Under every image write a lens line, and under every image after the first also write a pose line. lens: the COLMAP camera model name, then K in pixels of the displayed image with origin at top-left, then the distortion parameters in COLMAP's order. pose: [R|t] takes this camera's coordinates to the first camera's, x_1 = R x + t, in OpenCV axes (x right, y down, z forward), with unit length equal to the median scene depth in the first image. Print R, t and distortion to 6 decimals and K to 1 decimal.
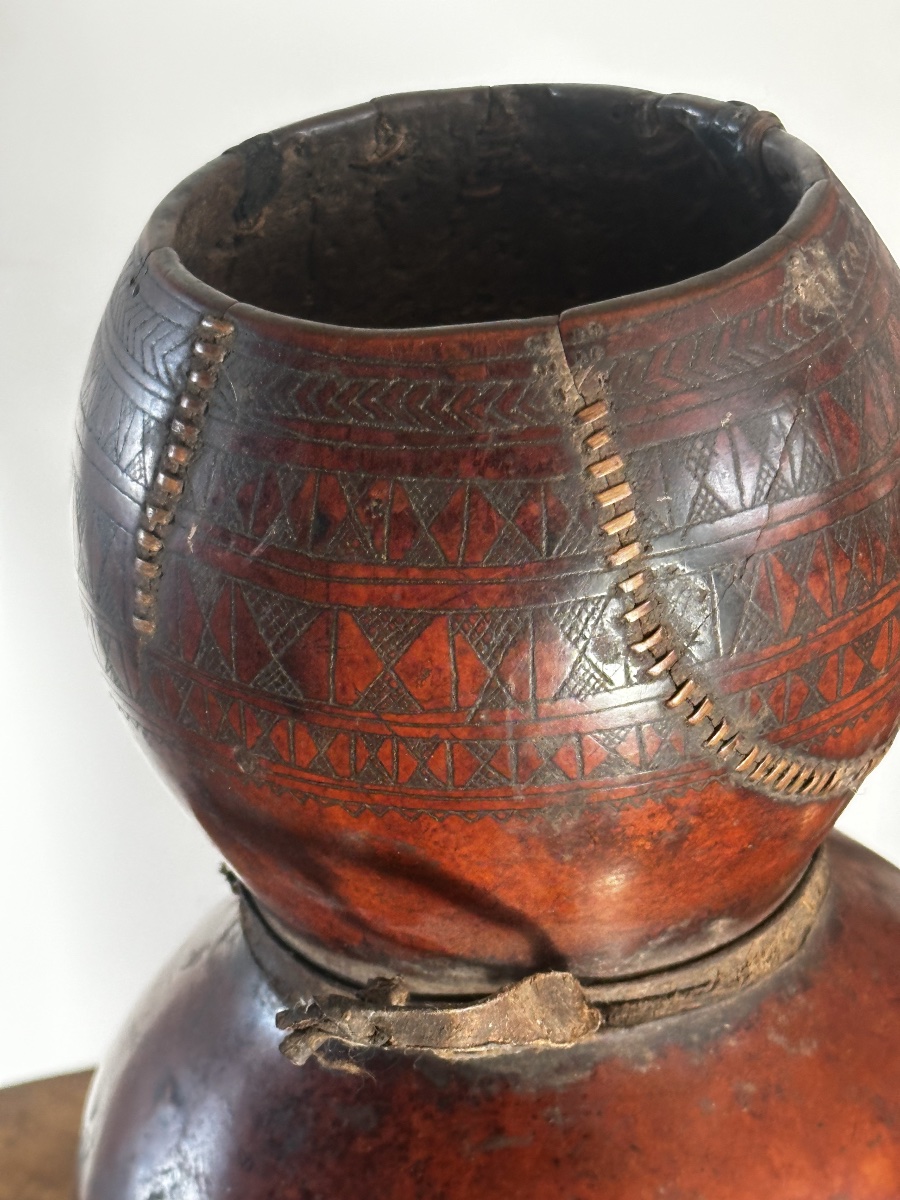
lens RADIAL K [[3420.4, 0, 513.5], [0, 3420.4, 743.8], [0, 0, 1]] dist [0.262391, 0.000000]
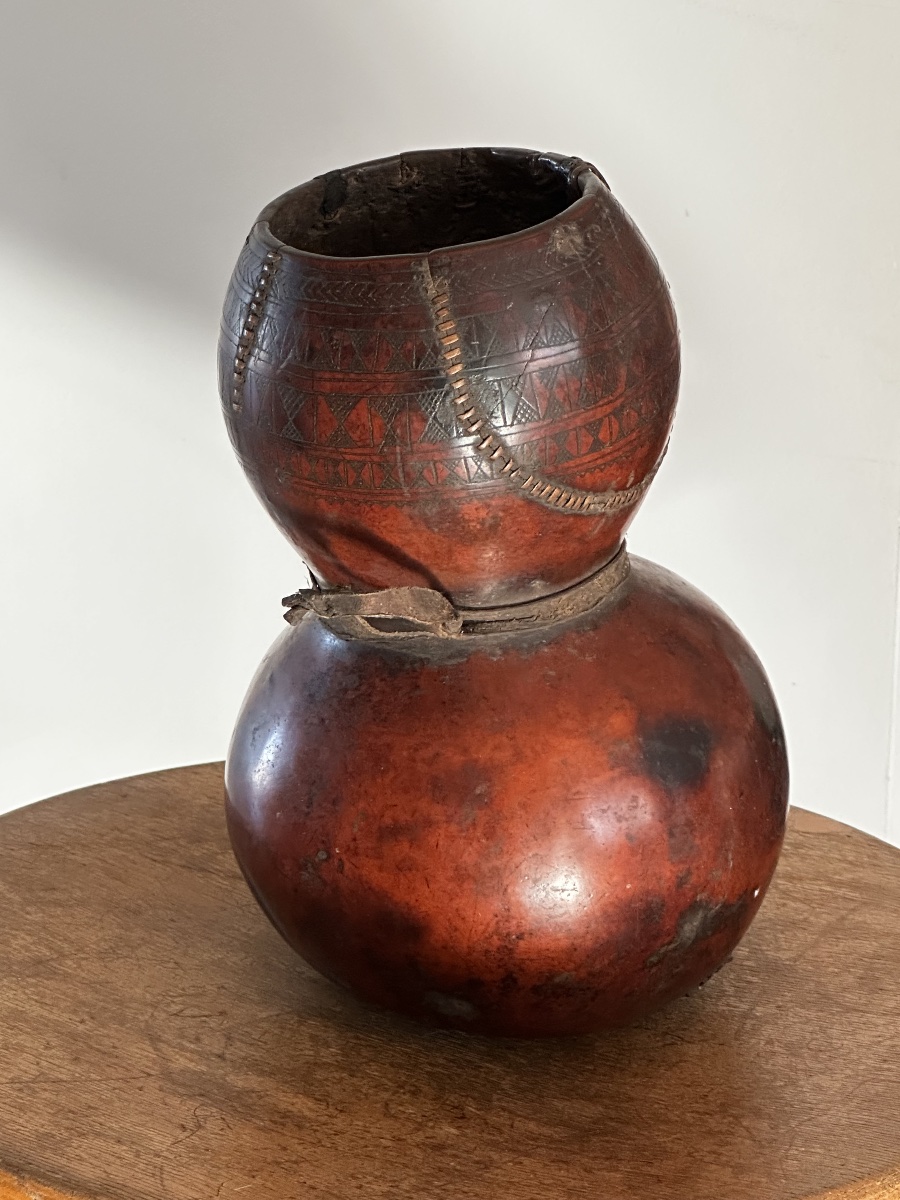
lens RADIAL K [[3354.7, 0, 504.5], [0, 3354.7, 592.2], [0, 0, 1]] dist [0.181894, 0.000000]
pose [[0.982512, 0.040700, -0.181697, 0.407771], [-0.054854, 0.995781, -0.073565, 0.209351], [0.177936, 0.082245, 0.980599, -0.881173]]
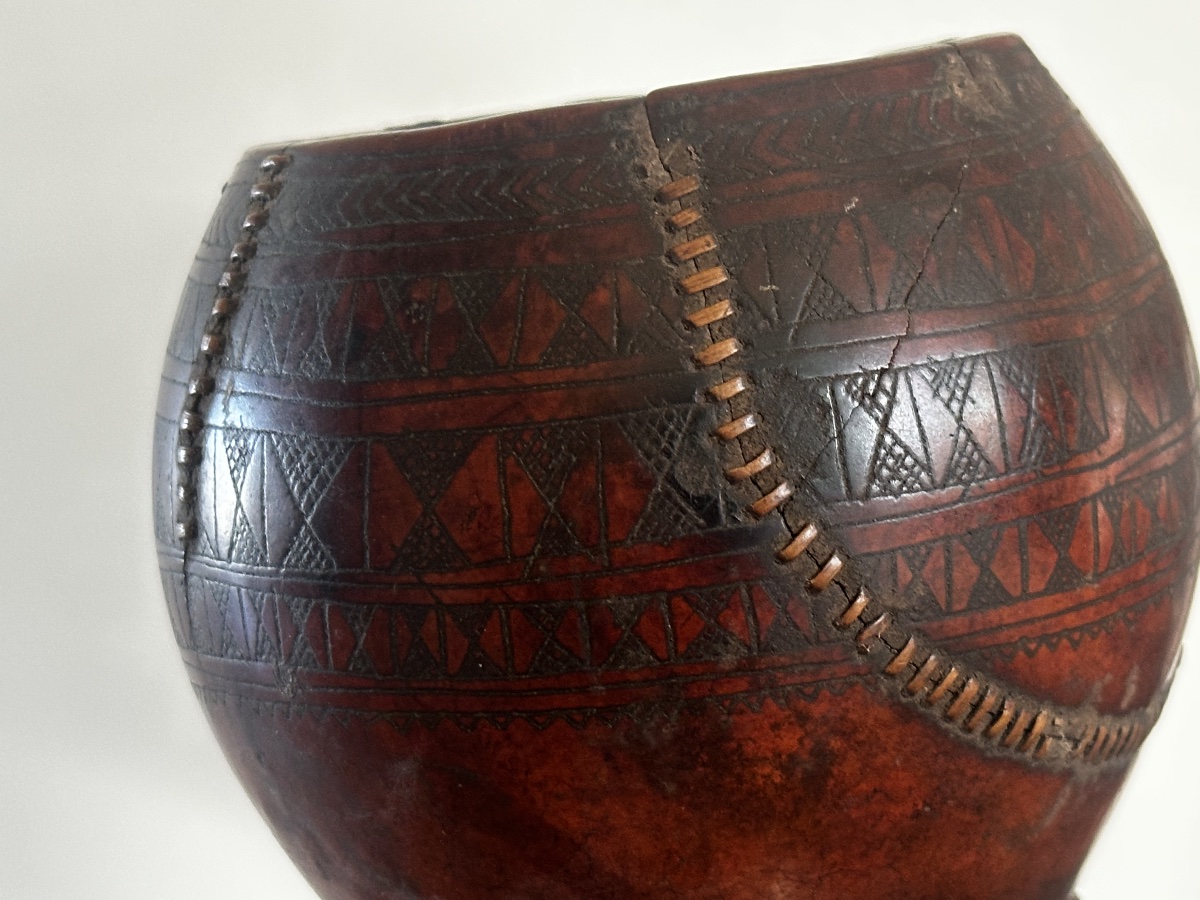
lens RADIAL K [[3079.6, 0, 605.0], [0, 3079.6, 449.4], [0, 0, 1]] dist [-0.120674, 0.000000]
pose [[0.982699, -0.025032, -0.183509, 0.131422], [-0.042440, 0.934025, -0.354677, 0.210226], [0.180281, 0.356329, 0.916804, 0.335407]]
